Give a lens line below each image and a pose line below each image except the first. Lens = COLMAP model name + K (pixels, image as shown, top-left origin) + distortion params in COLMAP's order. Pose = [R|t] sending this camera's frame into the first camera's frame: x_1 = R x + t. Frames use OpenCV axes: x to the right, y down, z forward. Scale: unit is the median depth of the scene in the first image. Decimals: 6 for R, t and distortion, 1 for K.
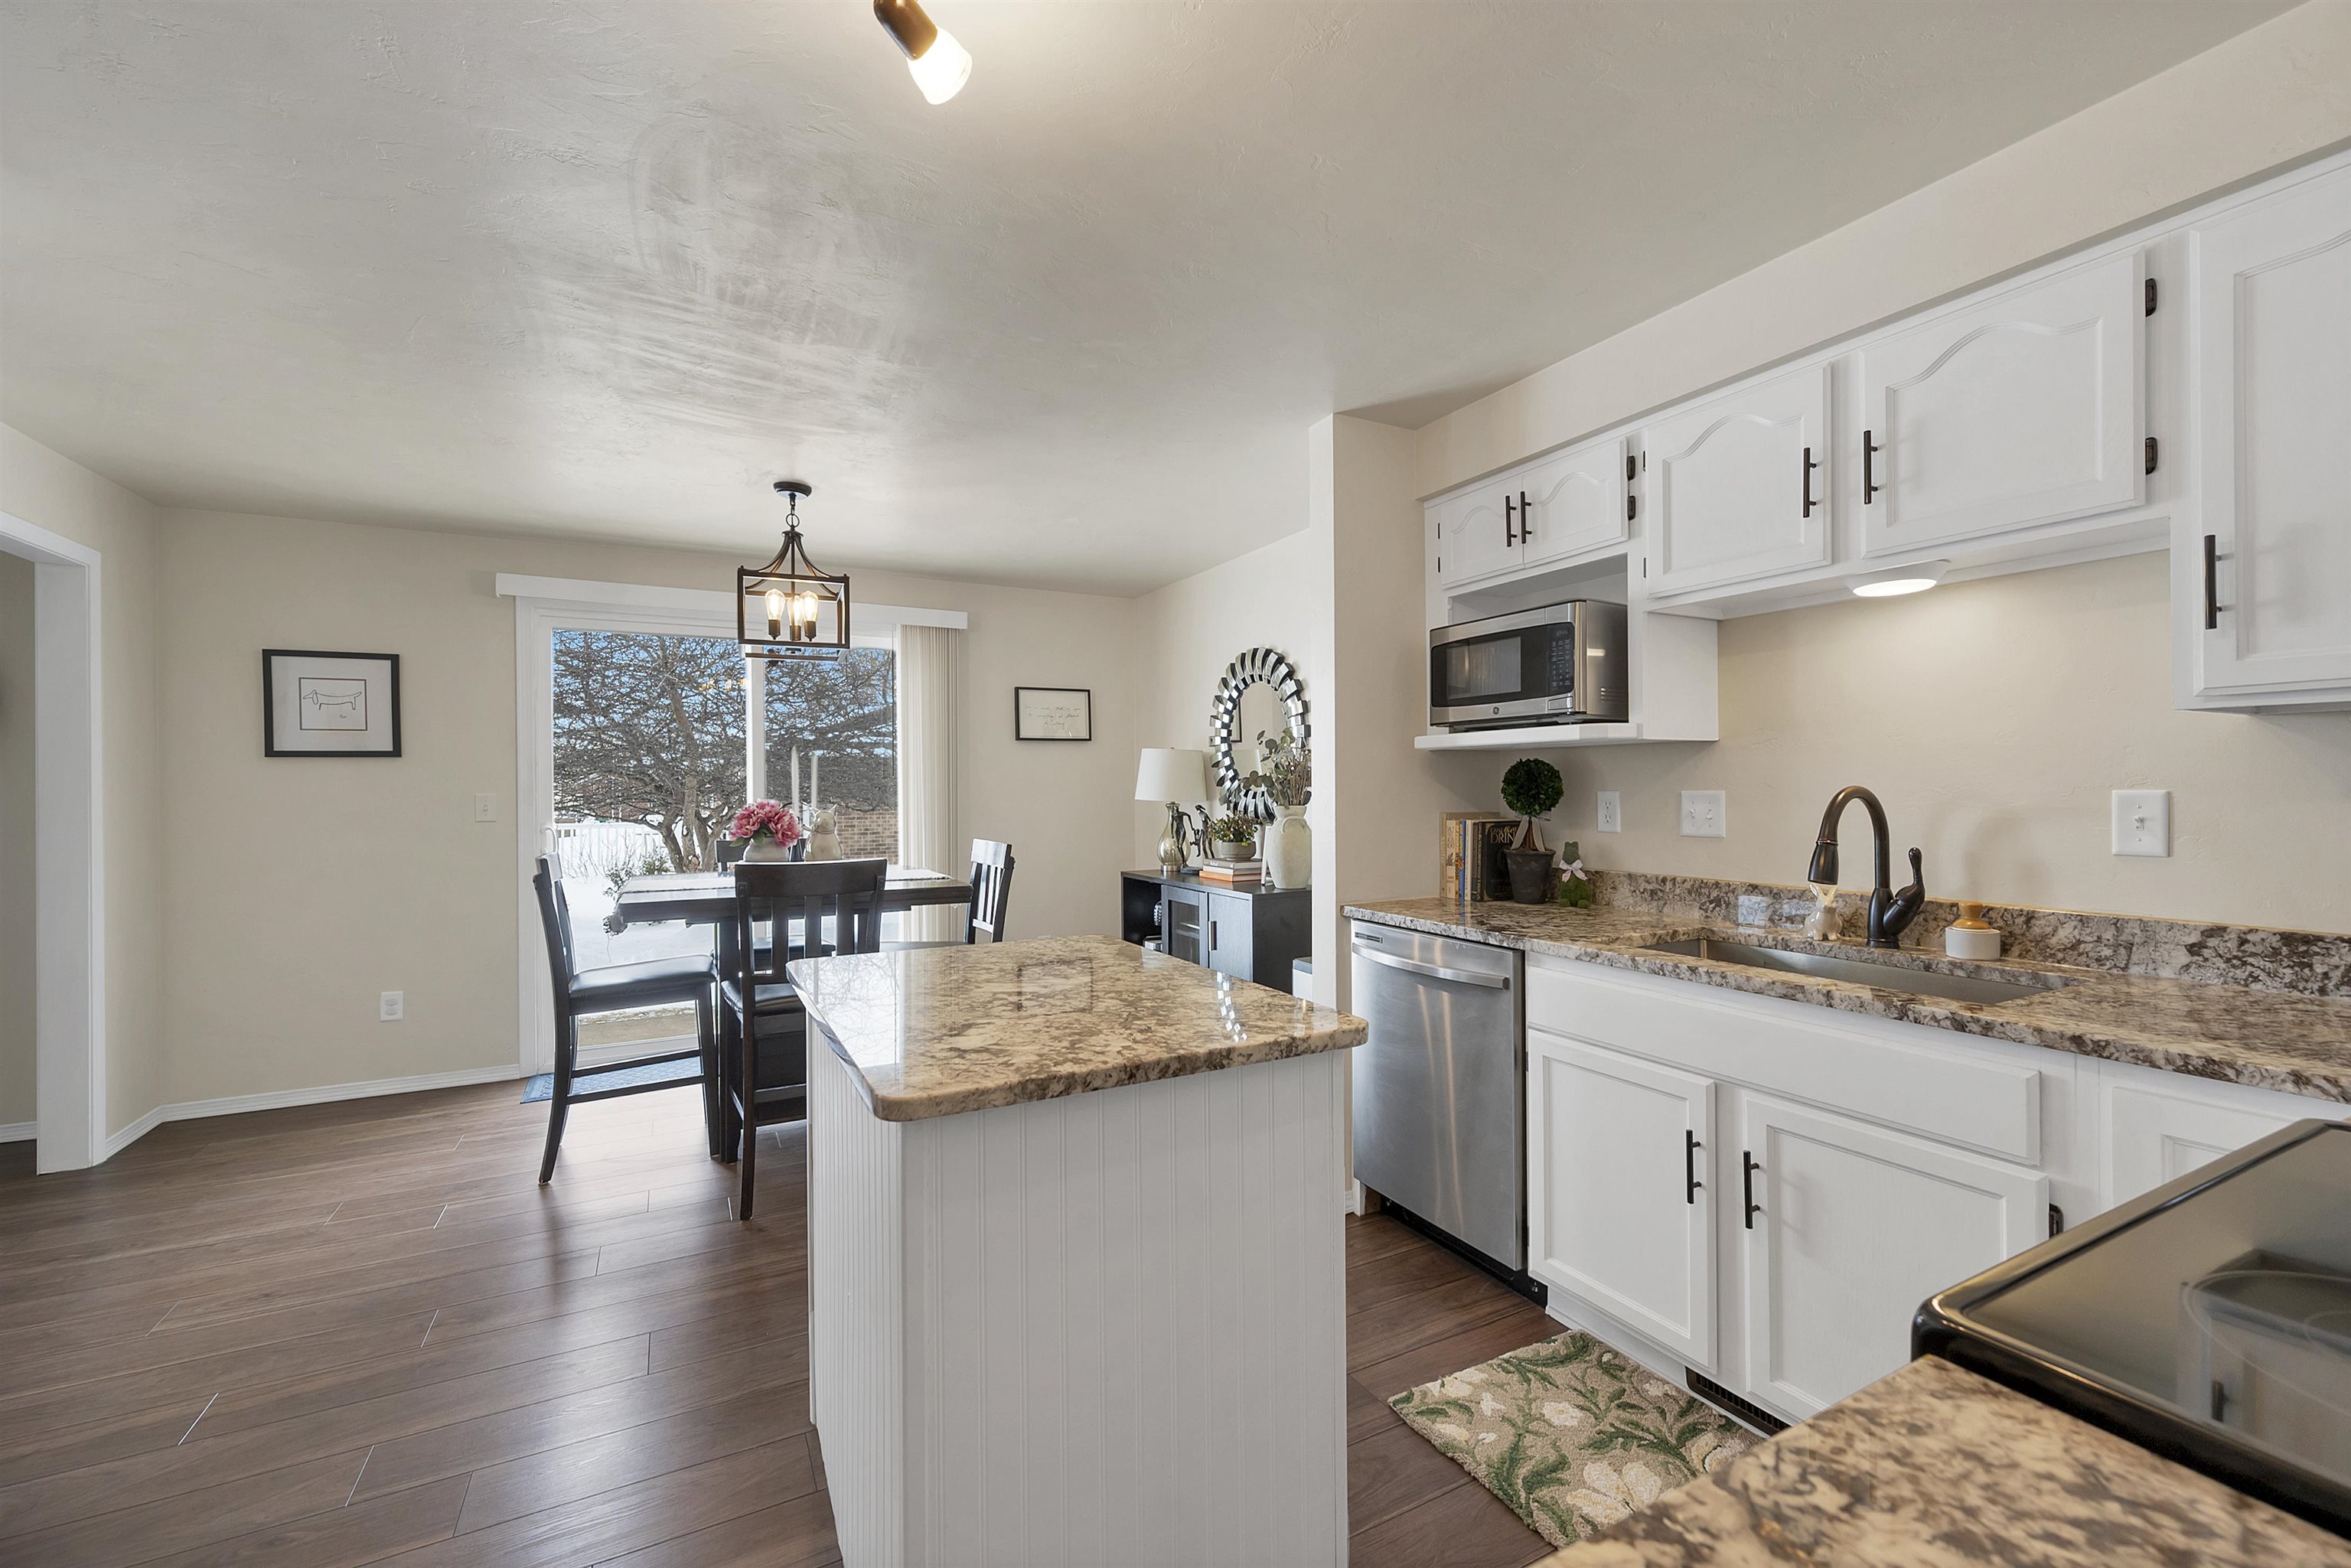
lens RADIAL K [[951.7, 0, 1185.0], [0, 951.7, 786.5], [0, 0, 1]] dist [0.001877, -0.000844]
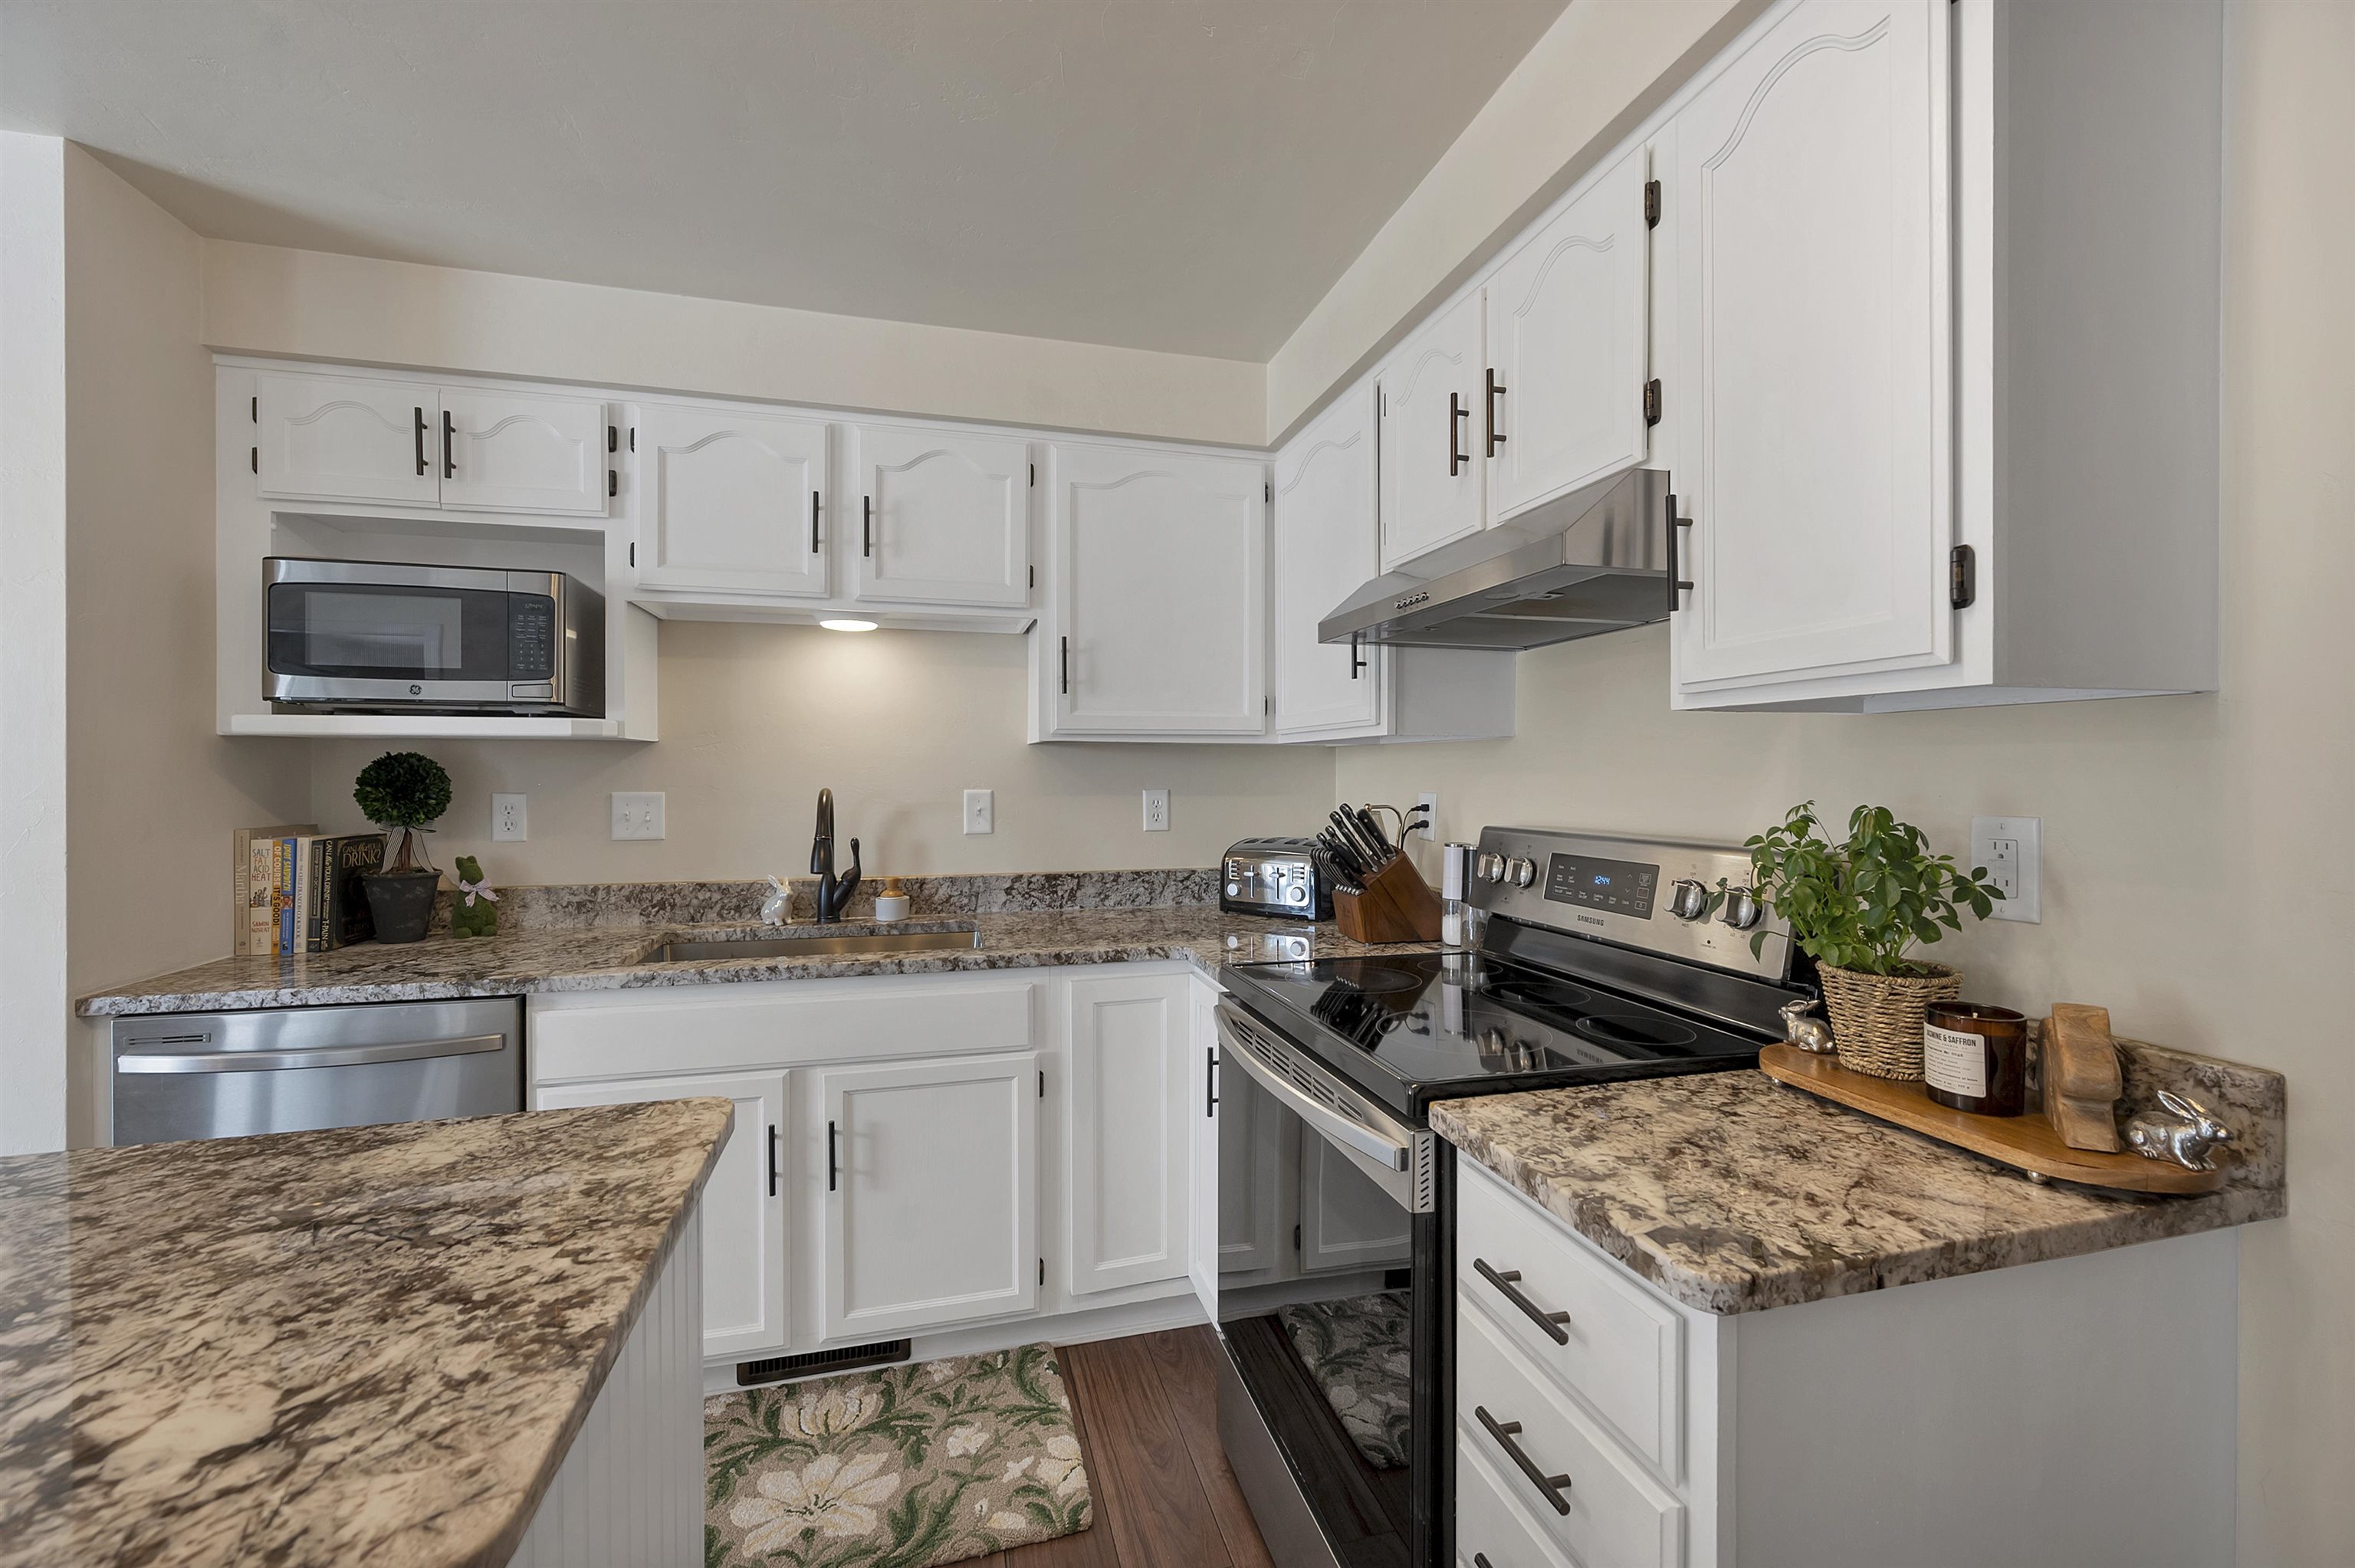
lens RADIAL K [[953.2, 0, 1184.2], [0, 953.2, 775.1], [0, 0, 1]] dist [0.001877, -0.000844]
pose [[0.225446, 0.002832, 0.974252, -0.494591], [-0.002072, 0.999995, -0.002427, -0.021206], [-0.974253, -0.001471, 0.225451, 0.437667]]
